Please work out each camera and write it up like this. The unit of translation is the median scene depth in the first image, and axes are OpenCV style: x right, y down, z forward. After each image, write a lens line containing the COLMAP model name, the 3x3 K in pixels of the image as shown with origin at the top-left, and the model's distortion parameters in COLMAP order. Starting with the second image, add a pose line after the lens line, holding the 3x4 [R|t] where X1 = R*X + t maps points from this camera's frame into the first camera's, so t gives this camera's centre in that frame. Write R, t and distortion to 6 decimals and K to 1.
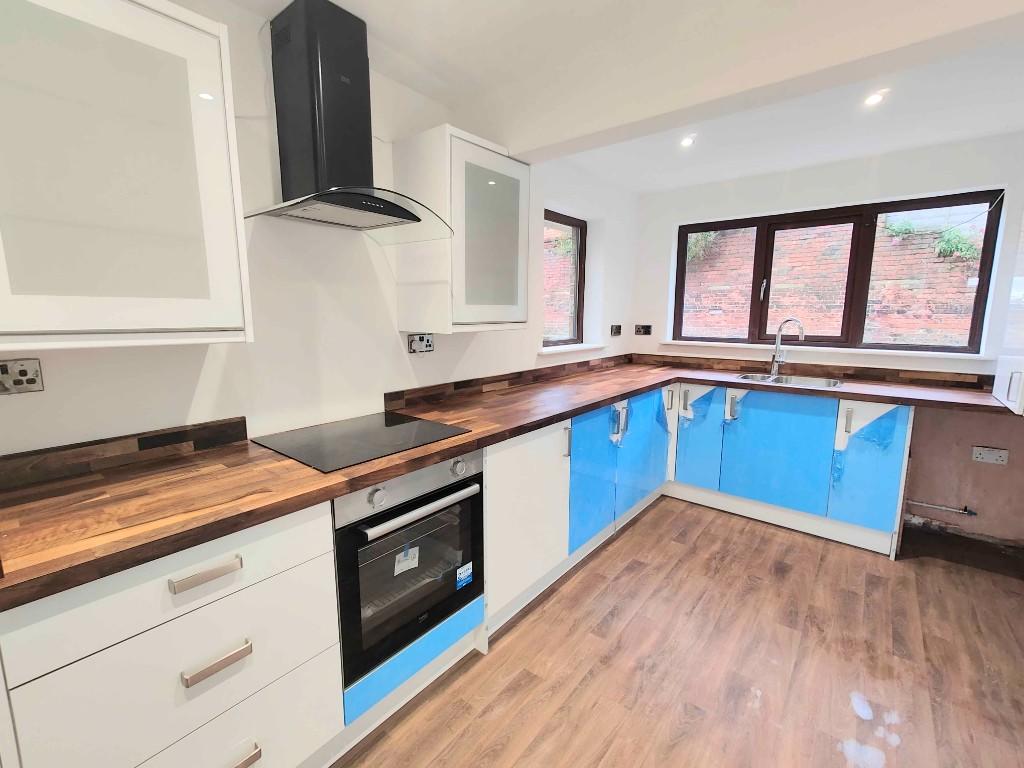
lens RADIAL K [[448.1, 0, 511.8], [0, 448.1, 380.3], [0, 0, 1]] dist [0.002926, 0.000341]
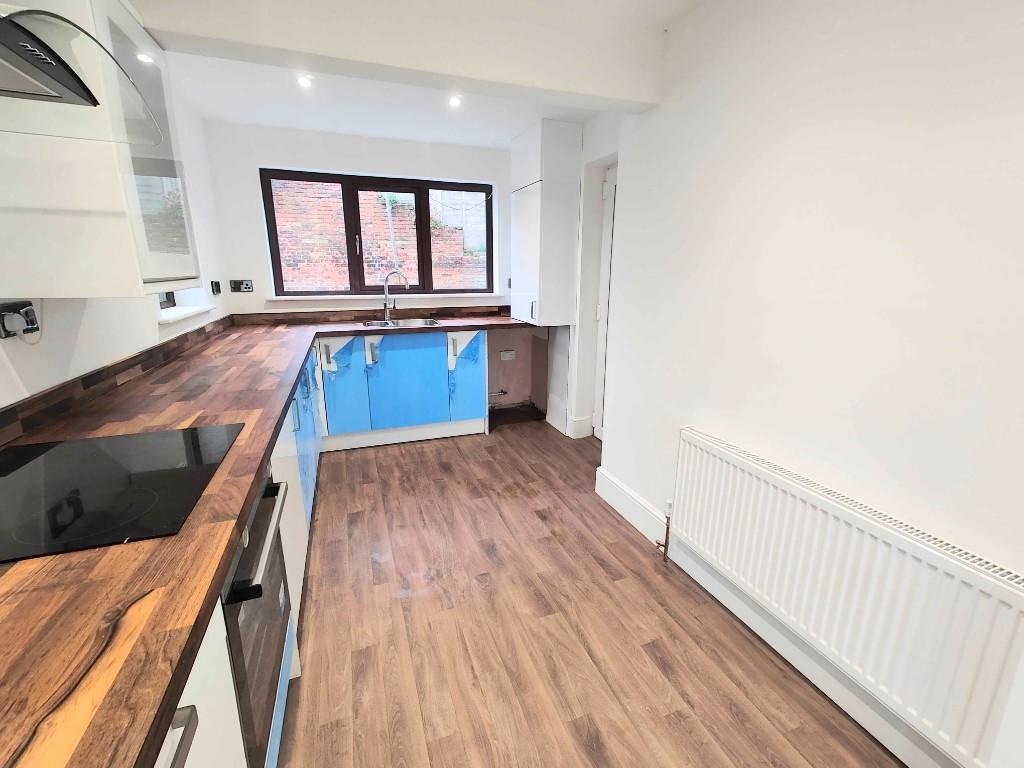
lens RADIAL K [[448.1, 0, 511.8], [0, 448.1, 380.3], [0, 0, 1]] dist [0.002926, 0.000341]
pose [[0.508509, -0.211960, 0.834561, -0.305483], [0.130272, 0.977010, 0.168762, -0.017186], [-0.851145, 0.022903, 0.524431, 0.139985]]
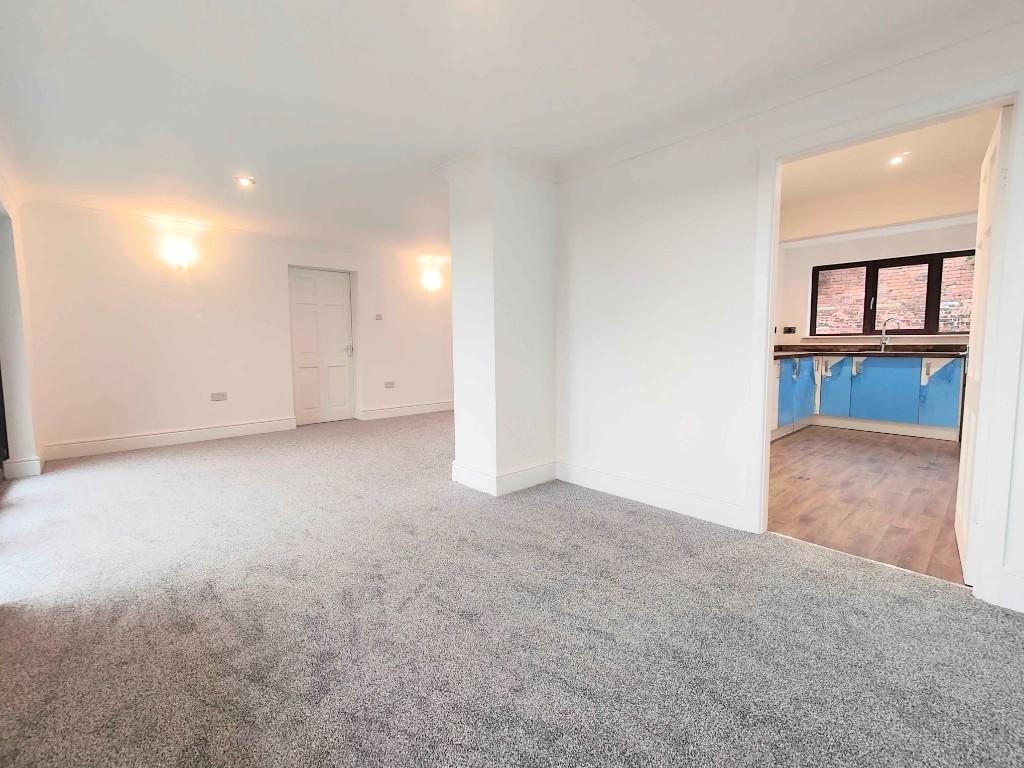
lens RADIAL K [[448.1, 0, 511.8], [0, 448.1, 380.3], [0, 0, 1]] dist [0.002926, 0.000341]
pose [[0.989405, 0.003780, -0.145131, -0.681669], [-0.013826, 0.997571, -0.068275, 0.282639], [0.144520, 0.069558, 0.987054, -1.075365]]
